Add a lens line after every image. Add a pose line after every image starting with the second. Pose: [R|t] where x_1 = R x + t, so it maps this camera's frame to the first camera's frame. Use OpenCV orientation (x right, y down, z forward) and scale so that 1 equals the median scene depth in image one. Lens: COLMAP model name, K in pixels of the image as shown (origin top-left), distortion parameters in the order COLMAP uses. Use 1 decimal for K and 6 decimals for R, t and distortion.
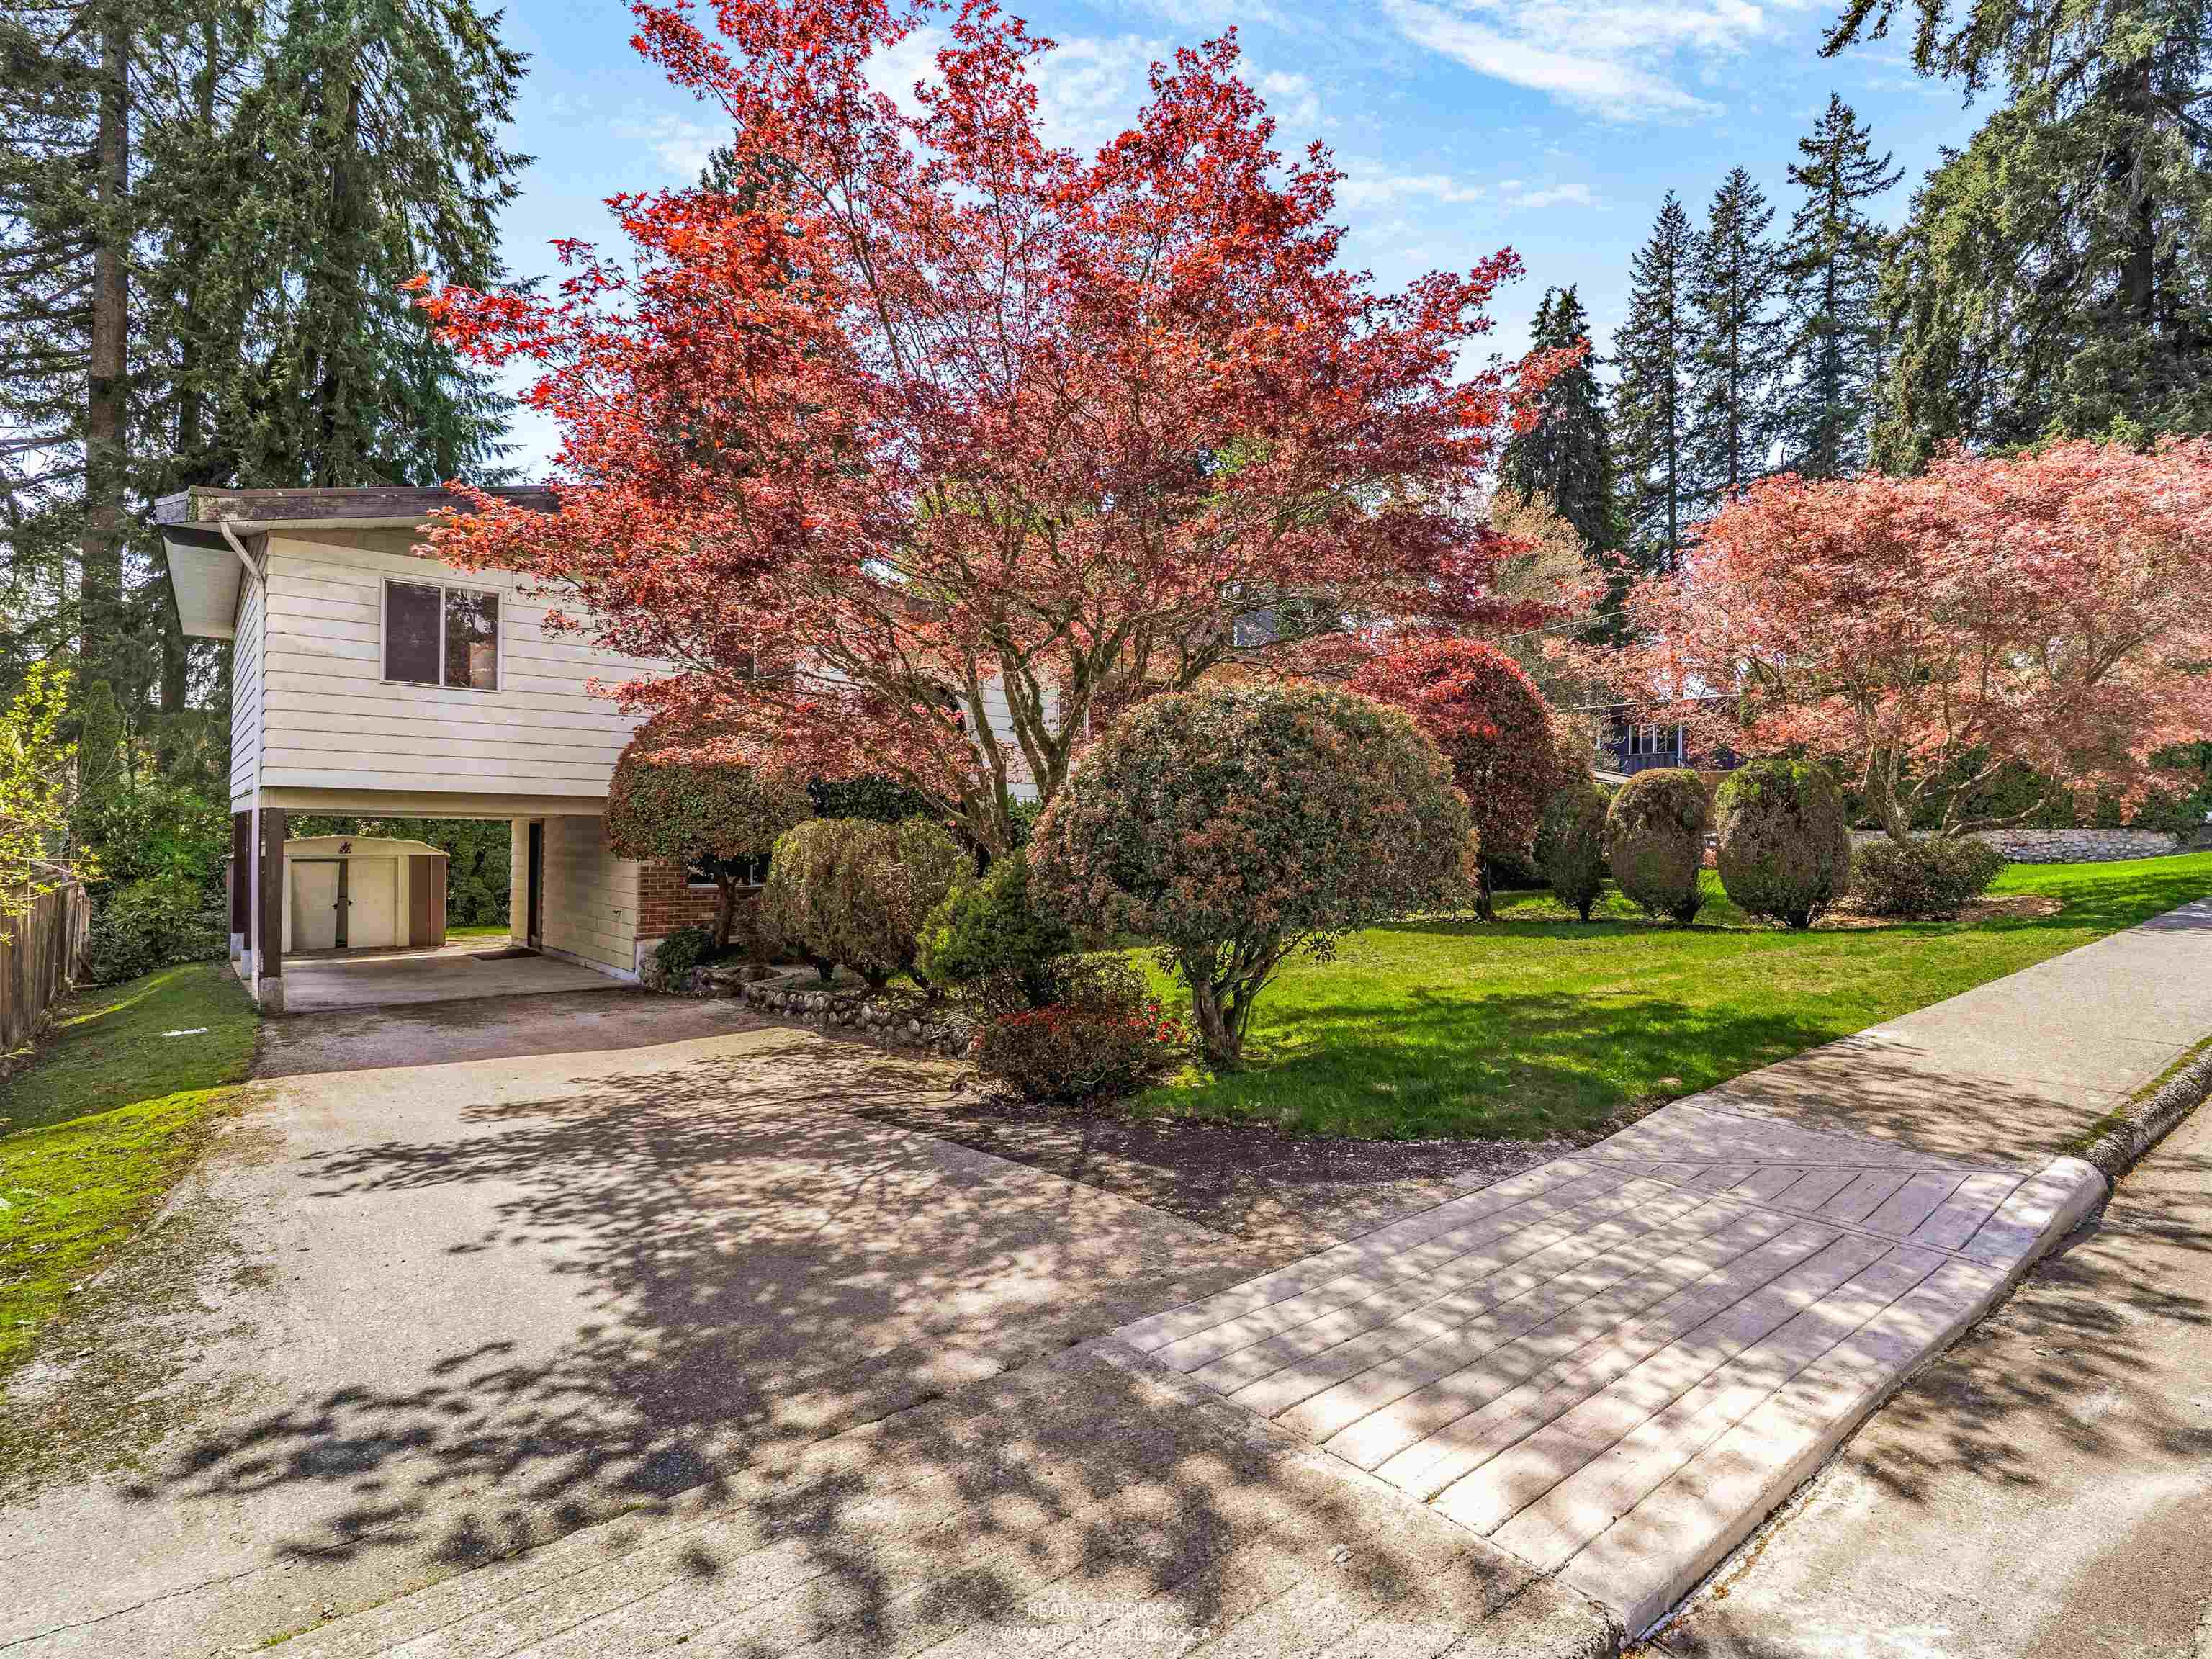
lens RADIAL K [[1111.6, 0, 1106.0], [0, 1111.6, 829.5], [0, 0, 1]] dist [0.001264, 0.000942]
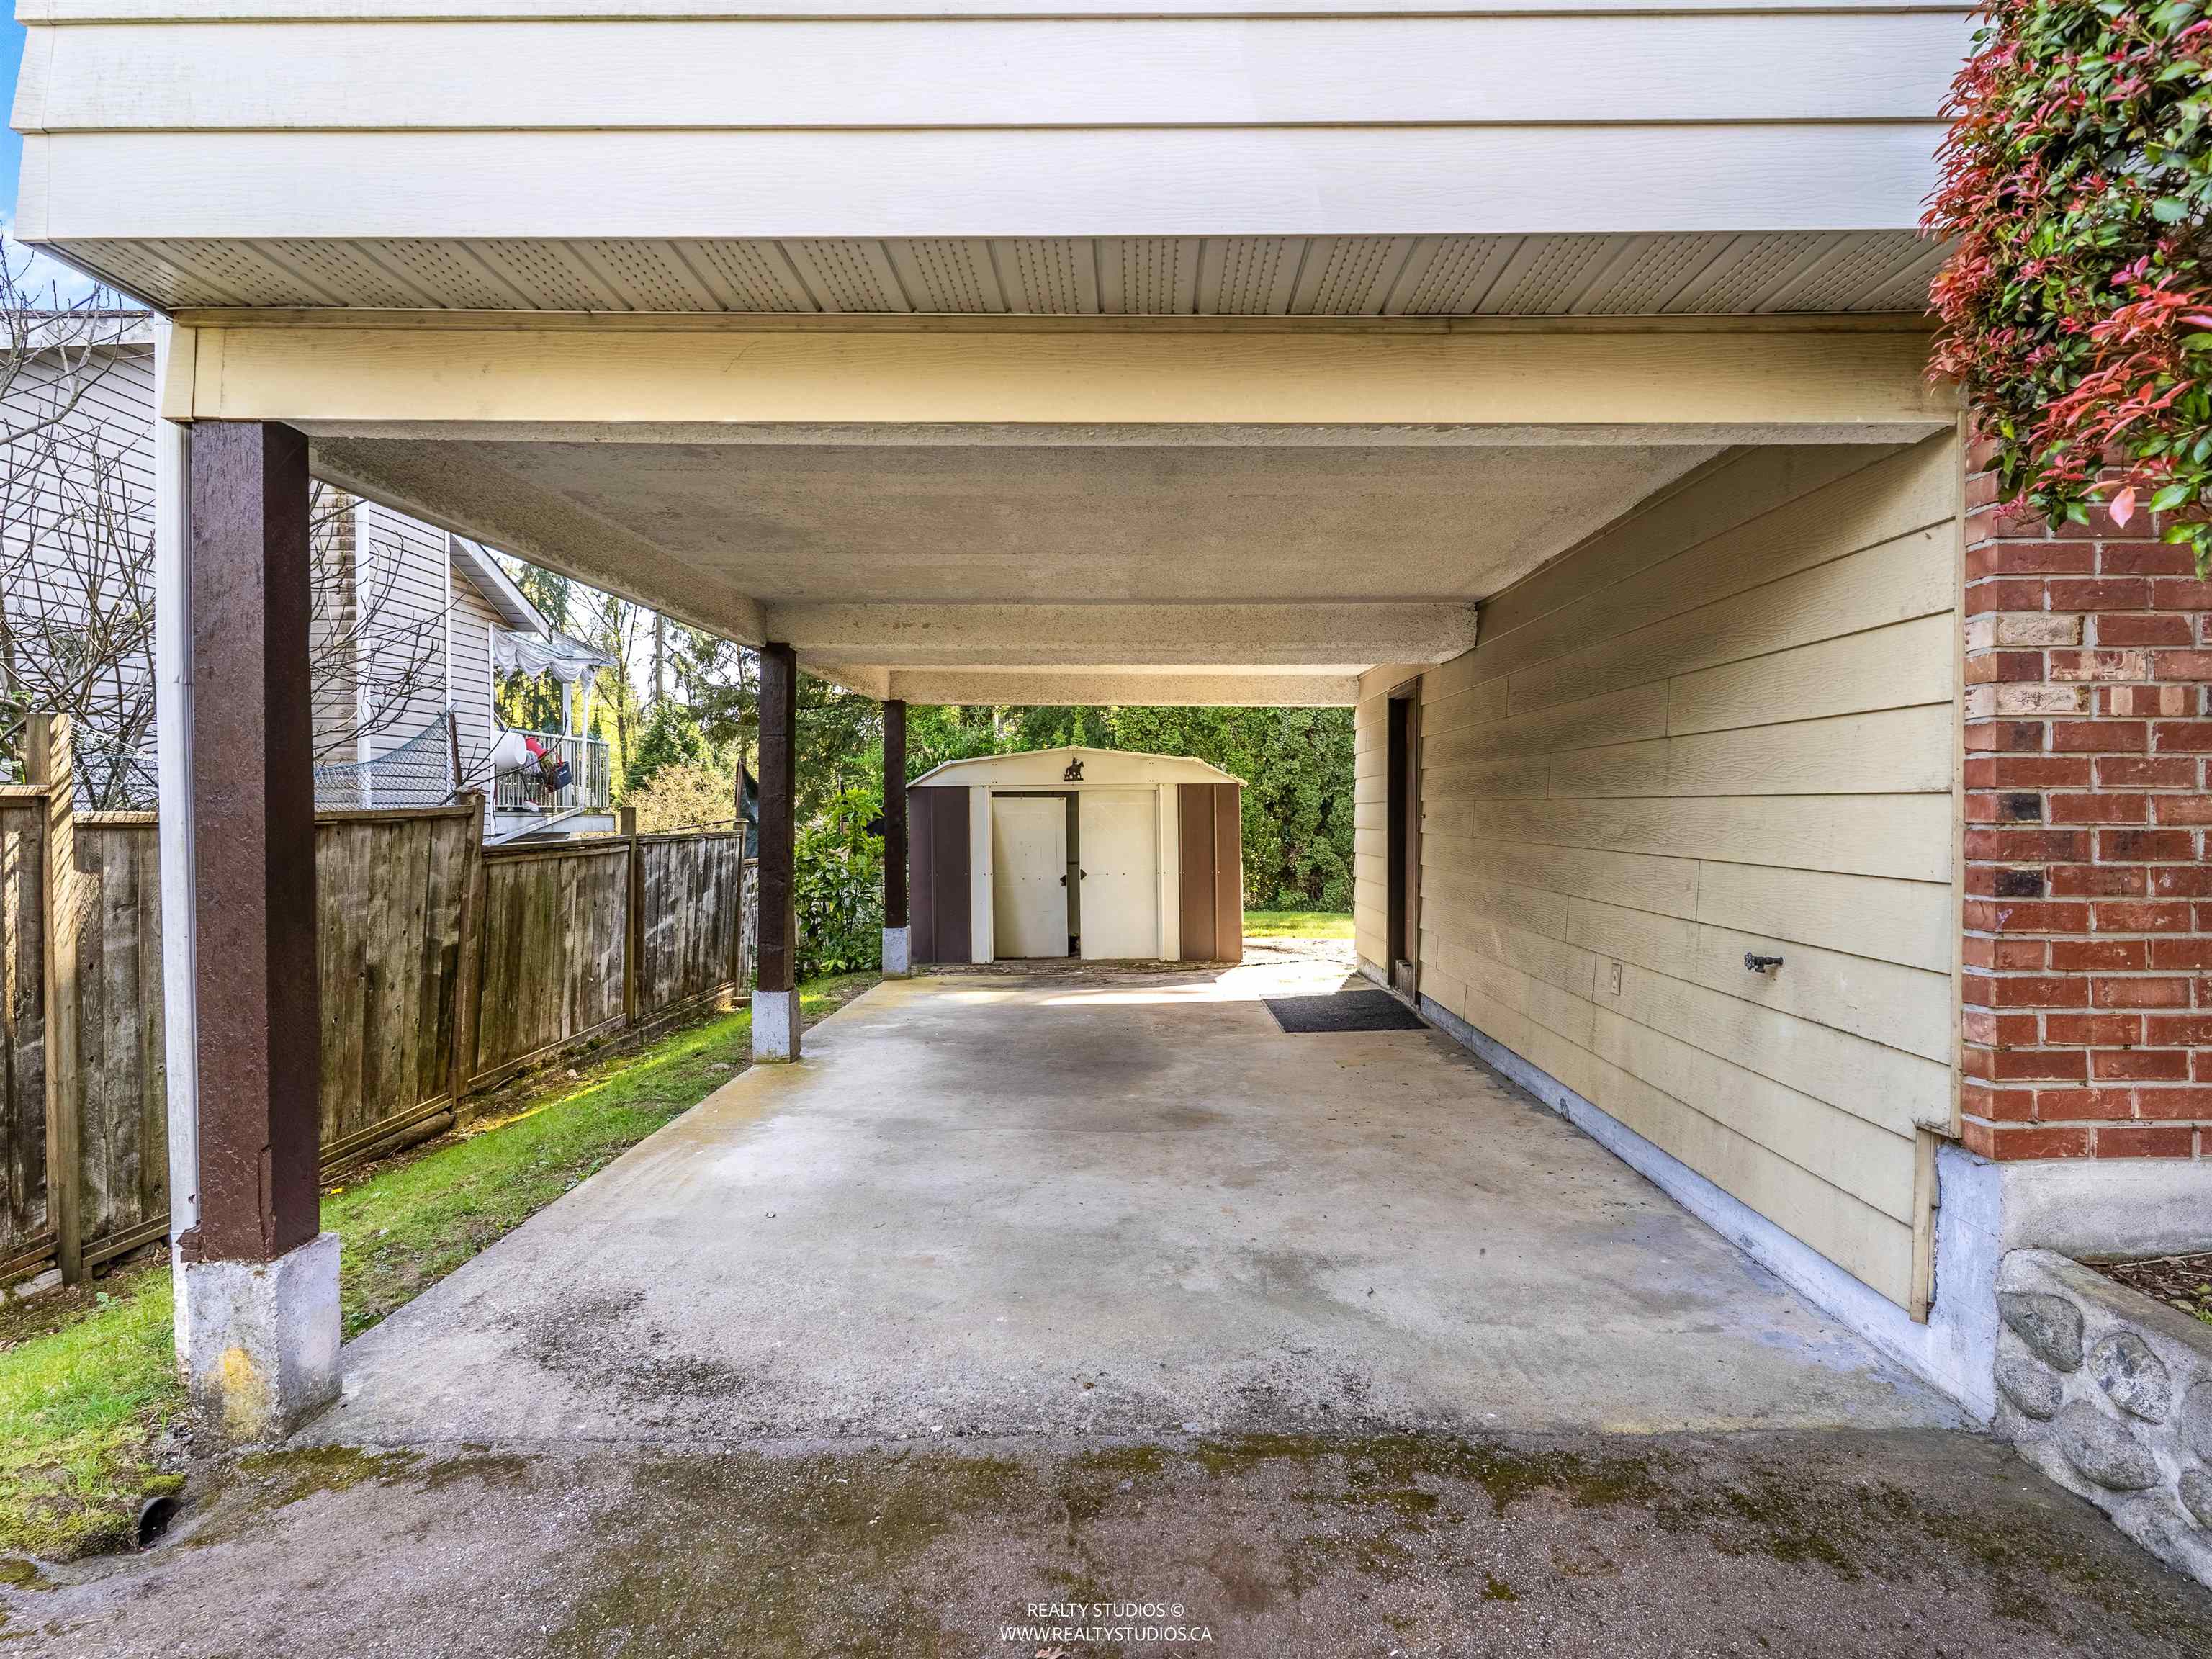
lens RADIAL K [[1111.6, 0, 1106.0], [0, 1111.6, 829.5], [0, 0, 1]] dist [0.001264, 0.000942]
pose [[0.743309, 0.000116, -0.668949, -0.316368], [0.017437, 0.999657, 0.019549, 0.034460], [0.668721, -0.026195, 0.743052, 0.614225]]
